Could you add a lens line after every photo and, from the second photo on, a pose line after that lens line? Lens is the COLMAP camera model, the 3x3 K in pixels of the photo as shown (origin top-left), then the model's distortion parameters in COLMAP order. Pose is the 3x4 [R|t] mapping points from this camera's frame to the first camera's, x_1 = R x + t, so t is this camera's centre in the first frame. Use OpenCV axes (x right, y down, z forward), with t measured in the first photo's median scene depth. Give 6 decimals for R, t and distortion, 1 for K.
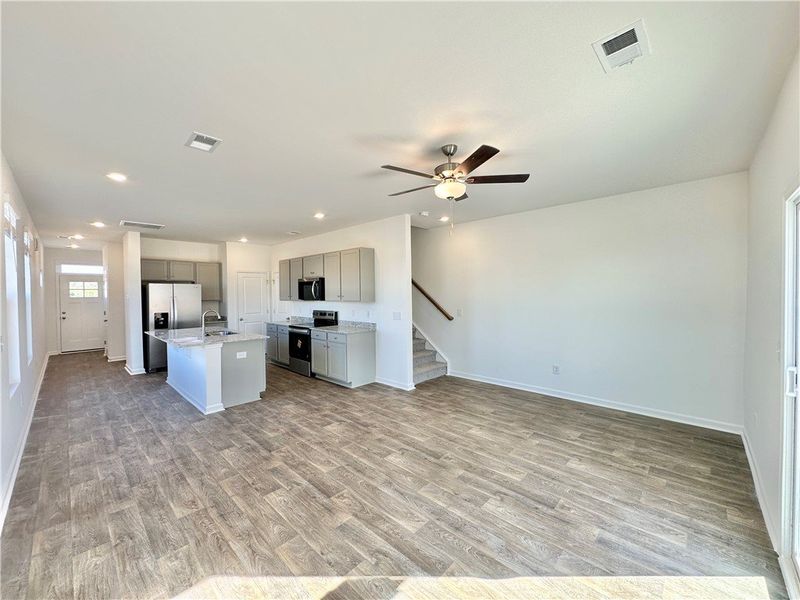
lens RADIAL K [[317.2, 0, 400.0], [0, 317.2, 300.0], [0, 0, 1]] dist [-0.000543, 0.000223]
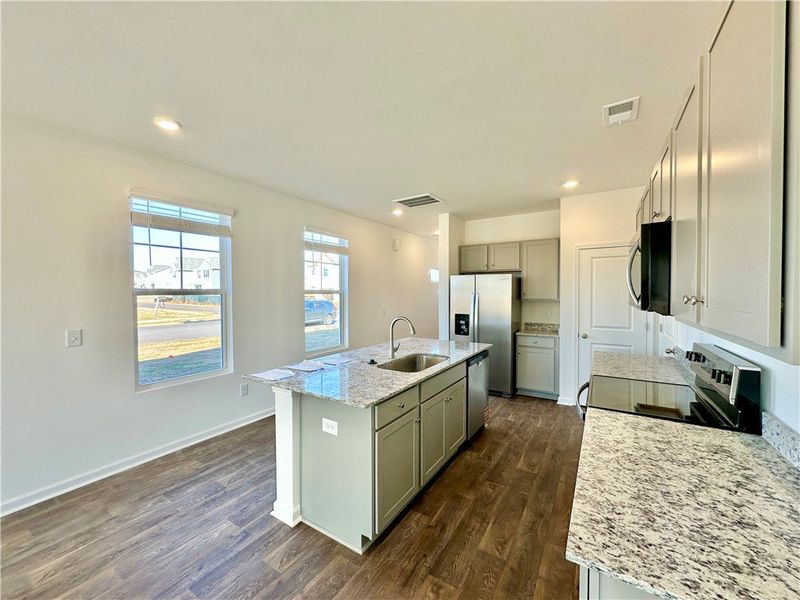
lens RADIAL K [[320.3, 0, 400.6], [0, 320.3, 298.6], [0, 0, 1]] dist [-0.000435, 0.000192]
pose [[0.194223, 0.029961, -0.980500, -0.040642], [-0.021403, 0.999425, 0.026300, -0.014942], [0.980724, 0.015878, 0.194753, 0.832606]]
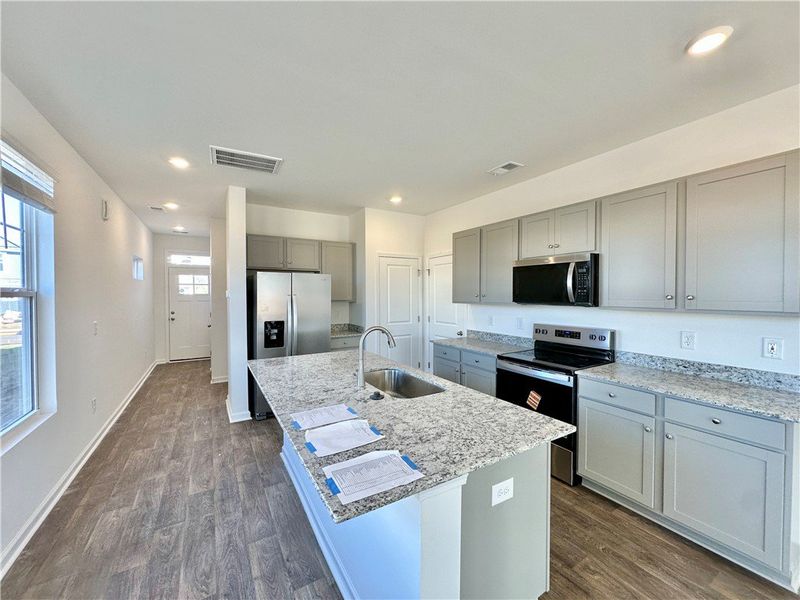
lens RADIAL K [[320.3, 0, 400.6], [0, 320.3, 298.6], [0, 0, 1]] dist [-0.000435, 0.000192]
pose [[0.963823, 0.013173, -0.266216, -0.425047], [-0.013842, 0.999904, -0.000636, -0.005846], [0.266182, 0.004298, 0.963913, 0.563893]]
